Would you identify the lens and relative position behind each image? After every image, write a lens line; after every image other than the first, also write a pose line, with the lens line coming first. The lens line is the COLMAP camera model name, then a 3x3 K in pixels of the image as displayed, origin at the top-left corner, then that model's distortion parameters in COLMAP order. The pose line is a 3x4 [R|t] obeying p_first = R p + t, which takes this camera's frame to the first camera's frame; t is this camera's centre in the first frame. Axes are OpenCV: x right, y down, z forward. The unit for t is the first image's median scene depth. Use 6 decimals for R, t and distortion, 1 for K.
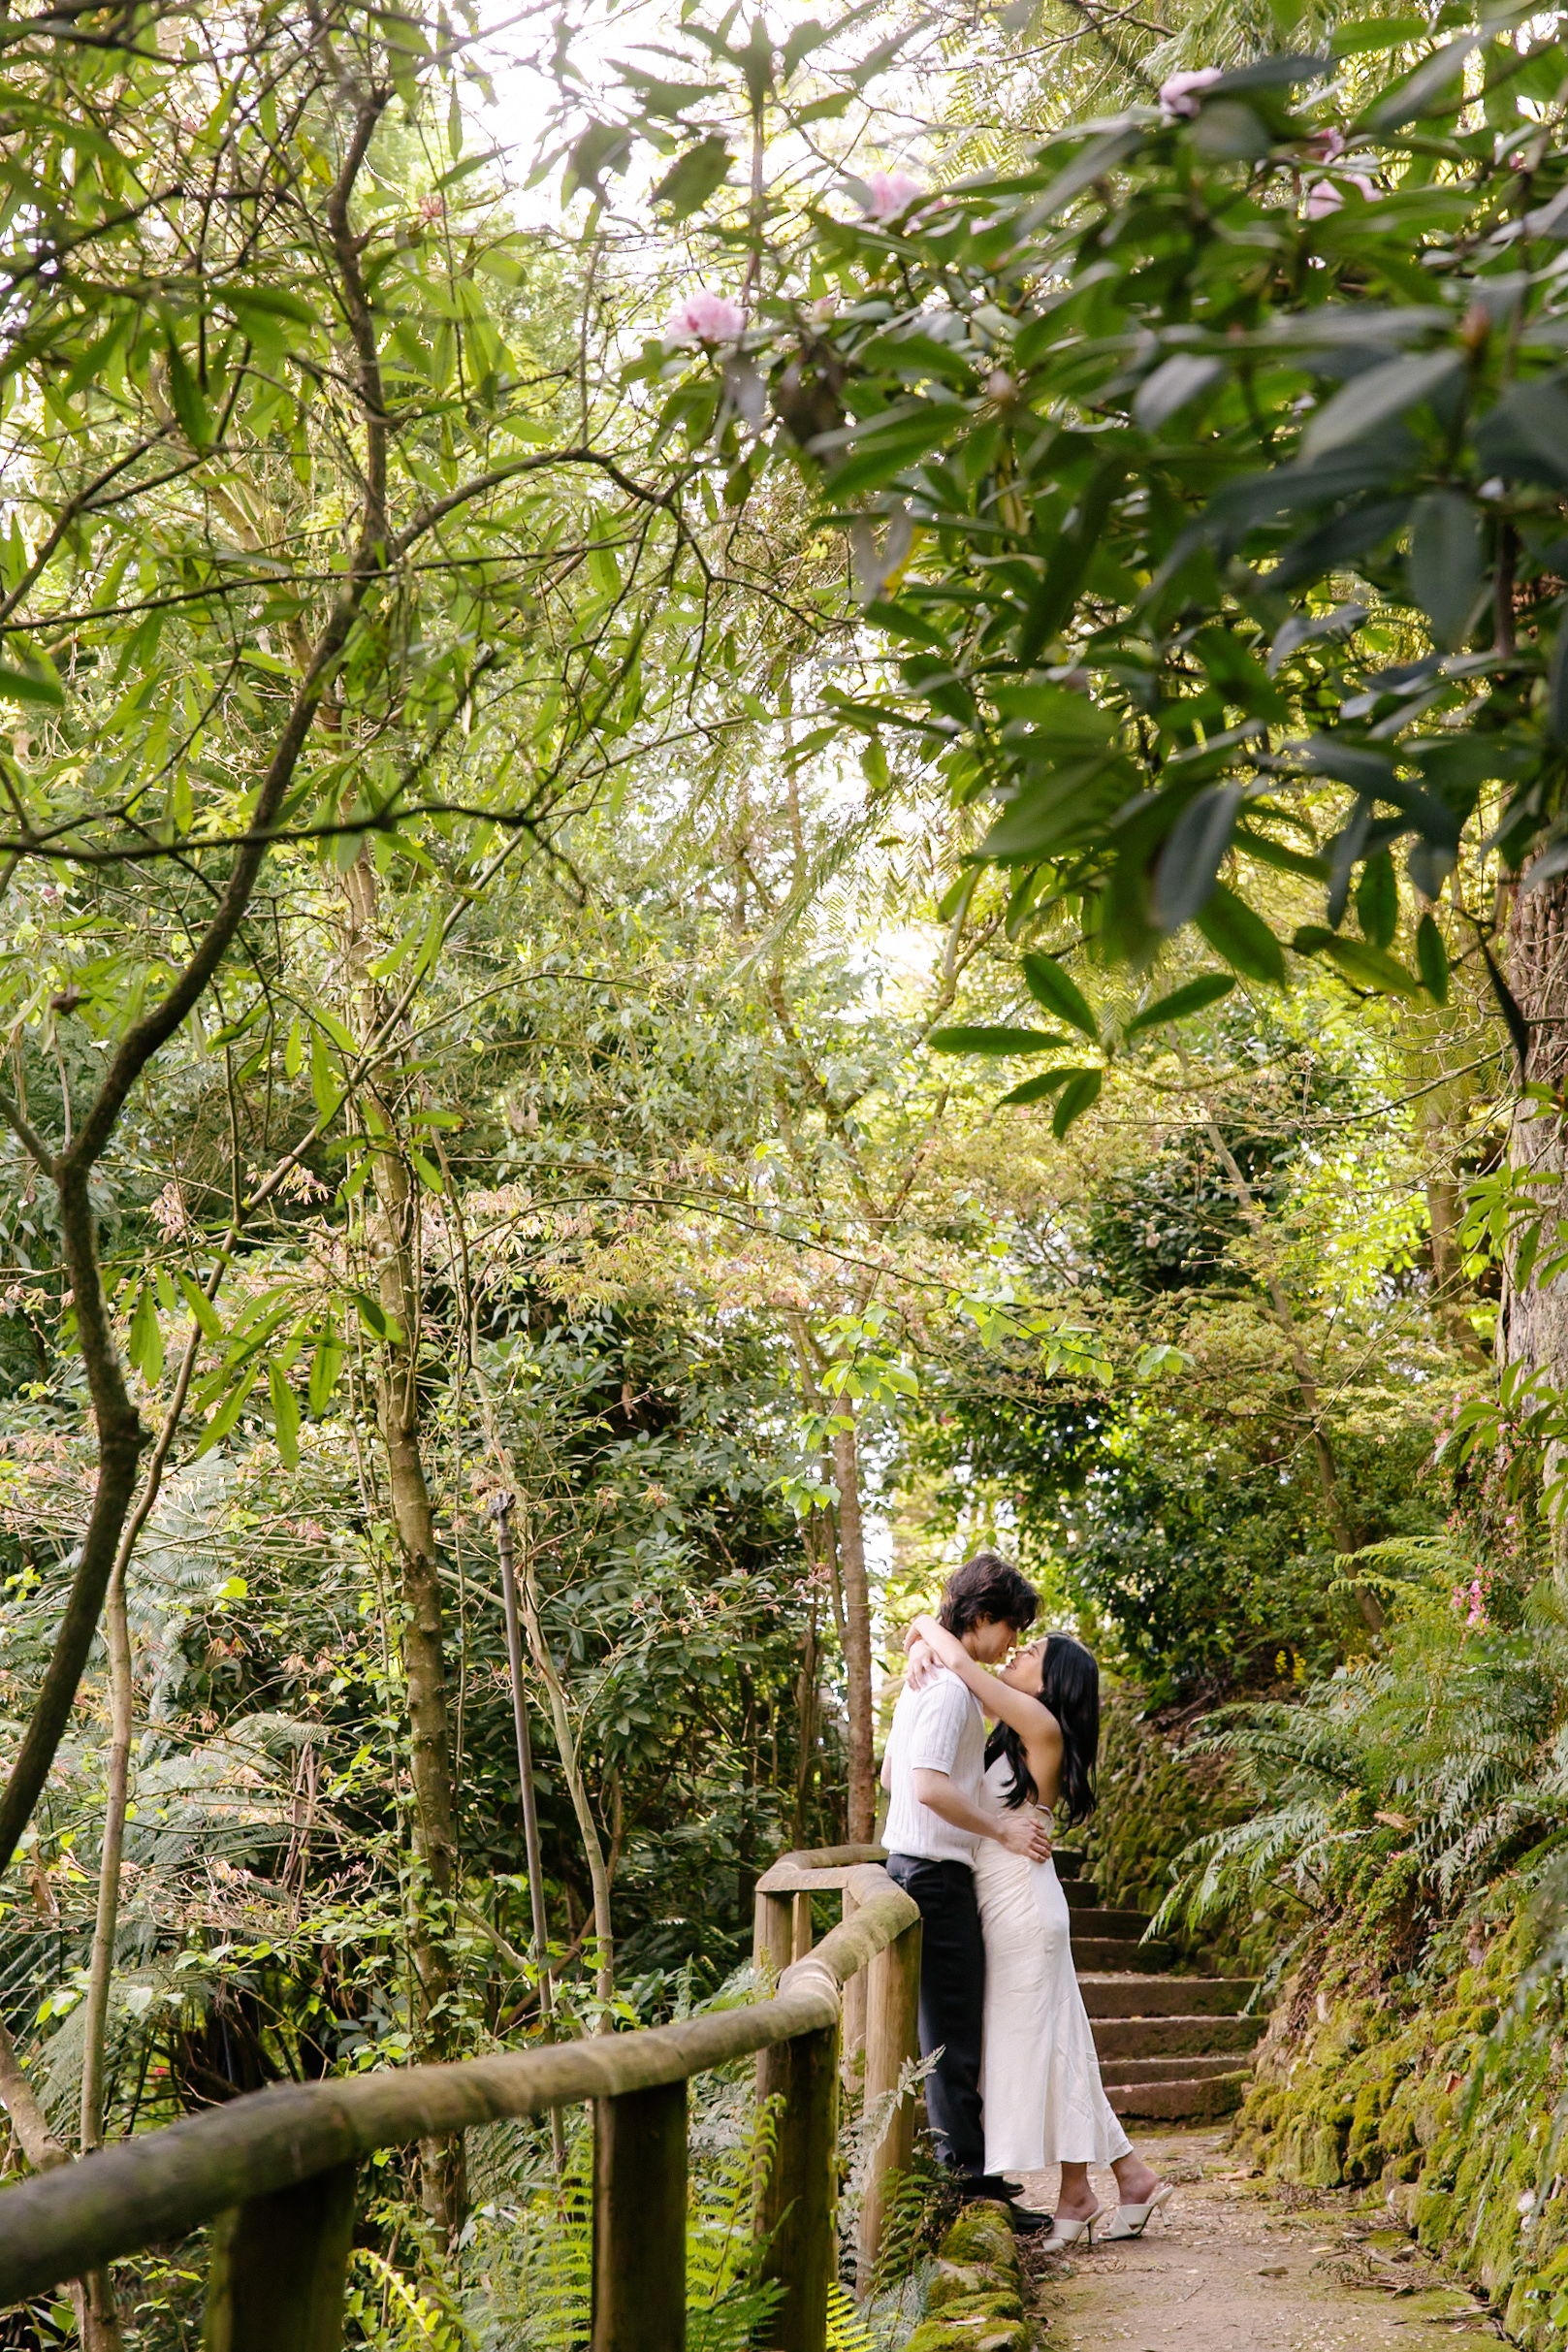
lens RADIAL K [[4719.0, 0, 784.1], [0, 4719.0, 1176.4], [0, 0, 1]] dist [-0.050882, 0.000000]
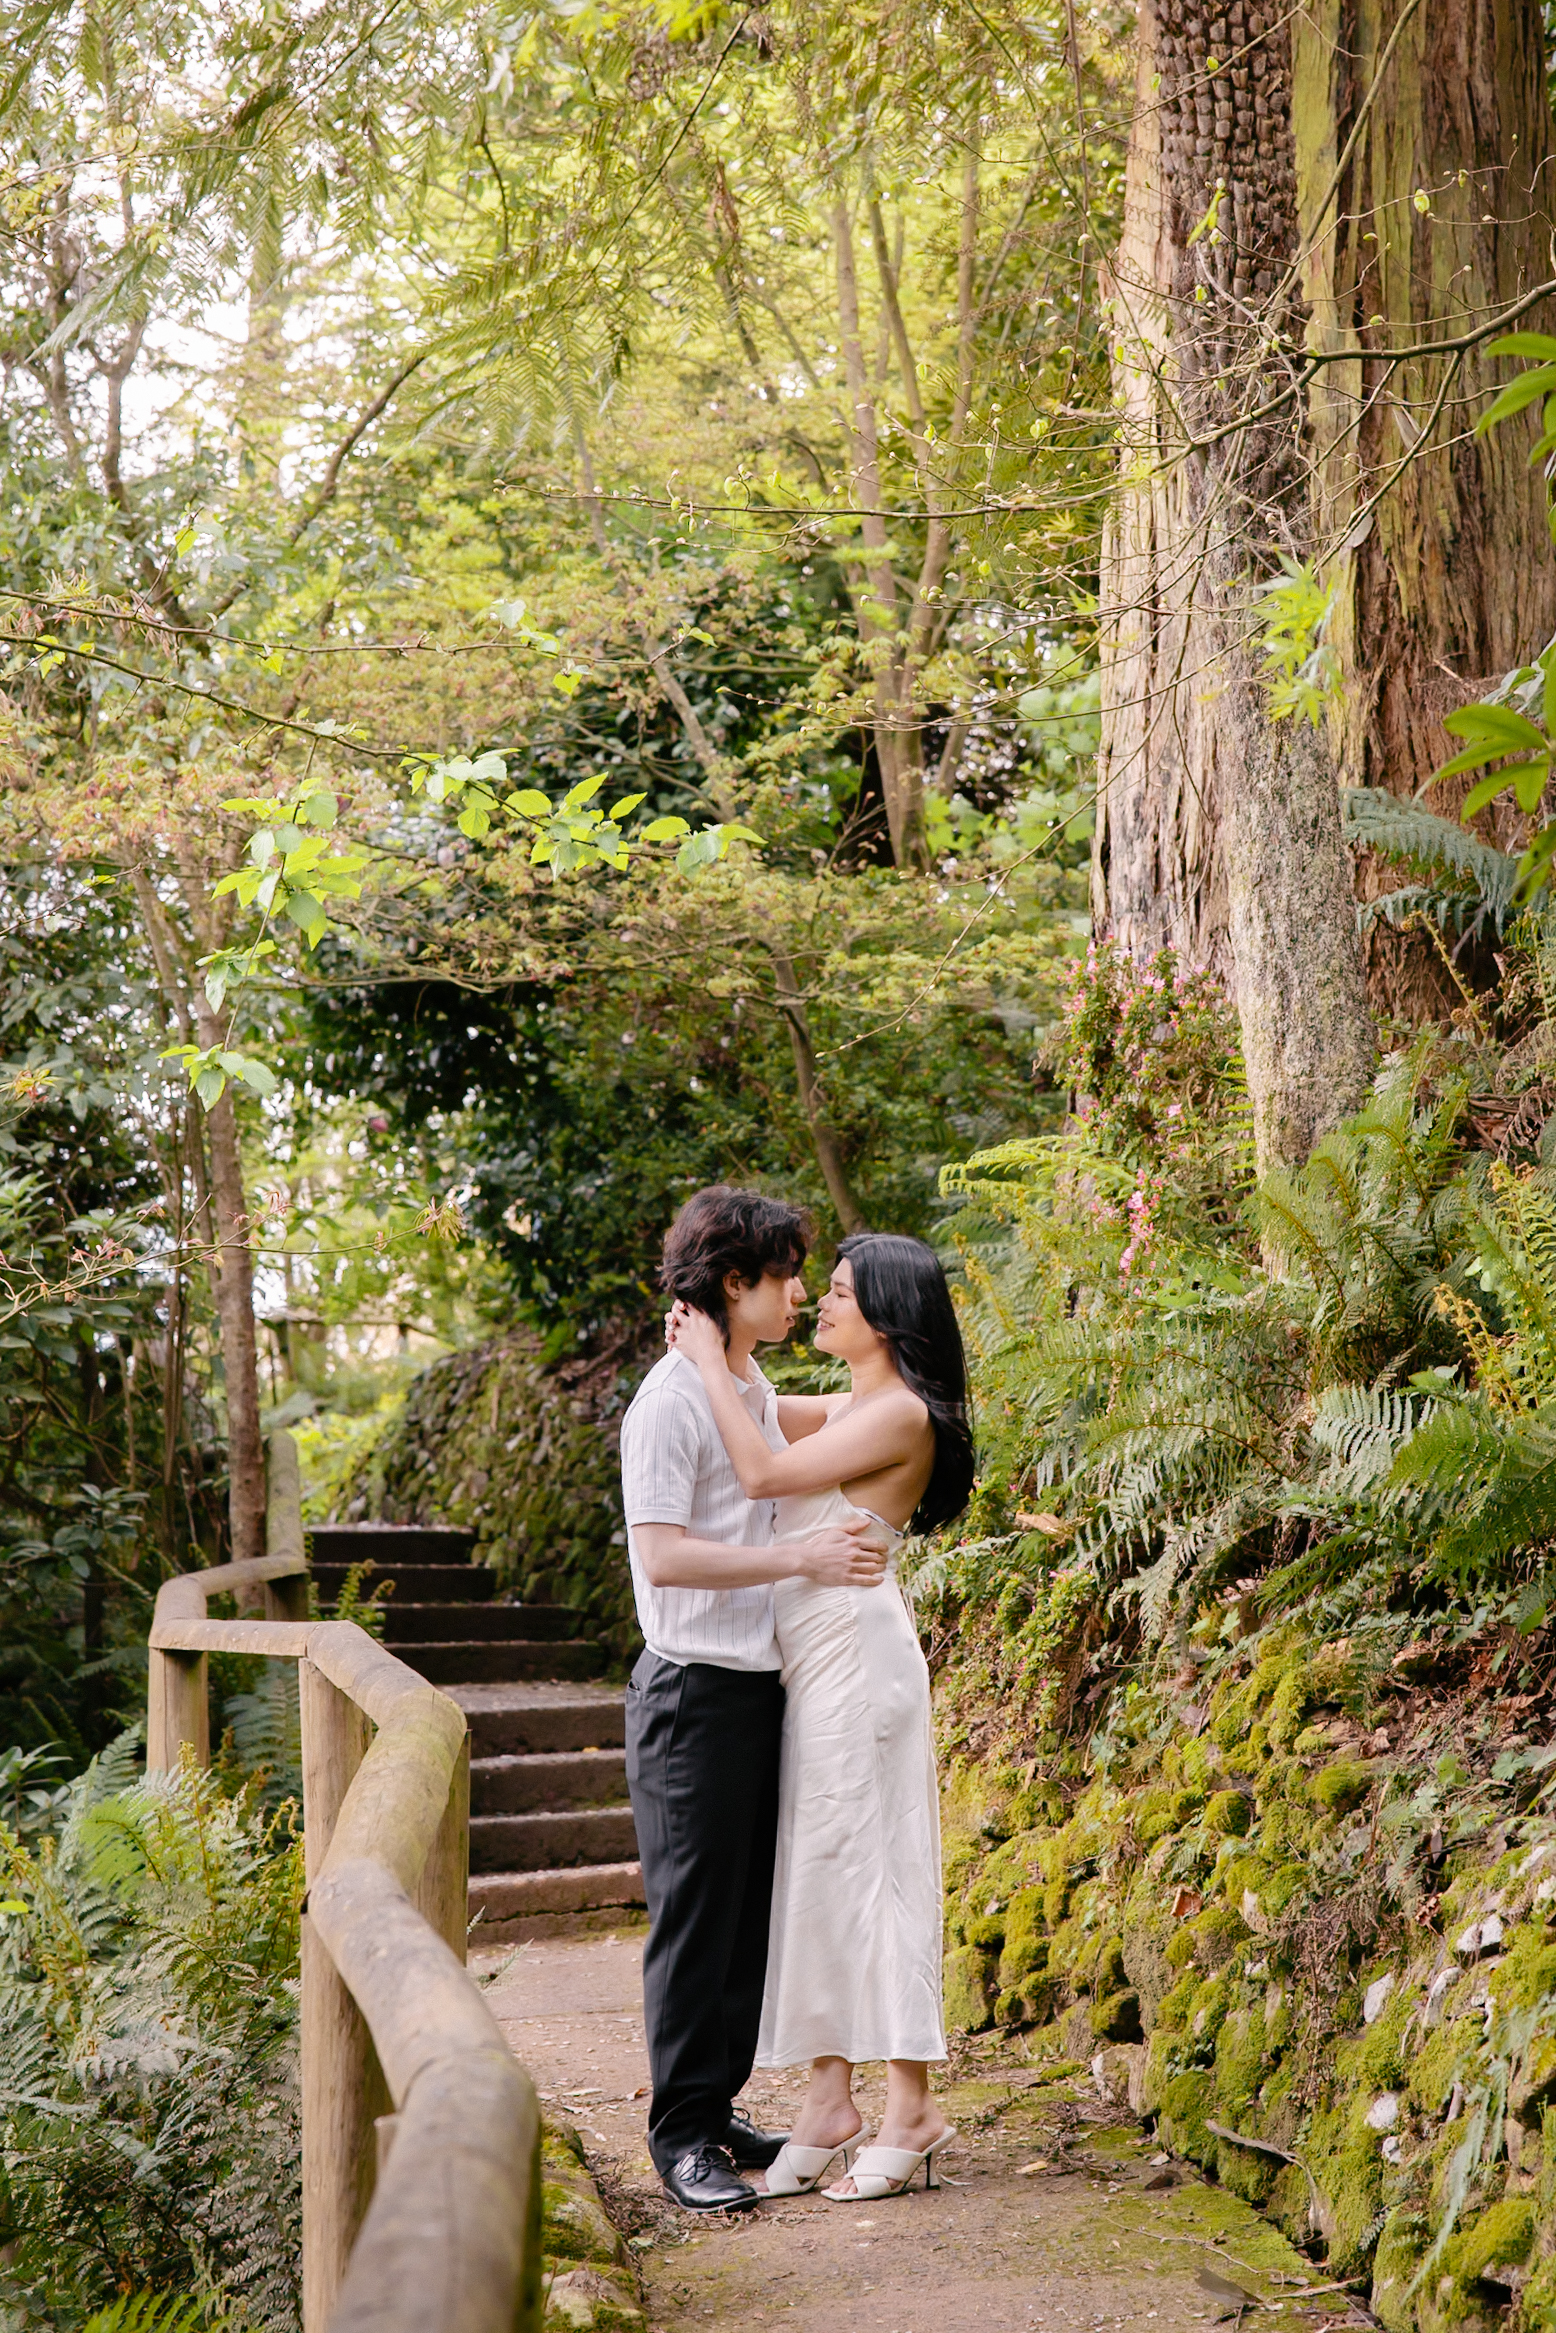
lens RADIAL K [[4323.3, 0, 777.0], [0, 4323.3, 1166.8], [0, 0, 1]] dist [0.021671, 0.000000]
pose [[0.984838, -0.026941, 0.171371, -0.024204], [0.014473, 0.997183, 0.073594, 0.032331], [-0.172871, -0.069998, 0.982454, 0.357490]]
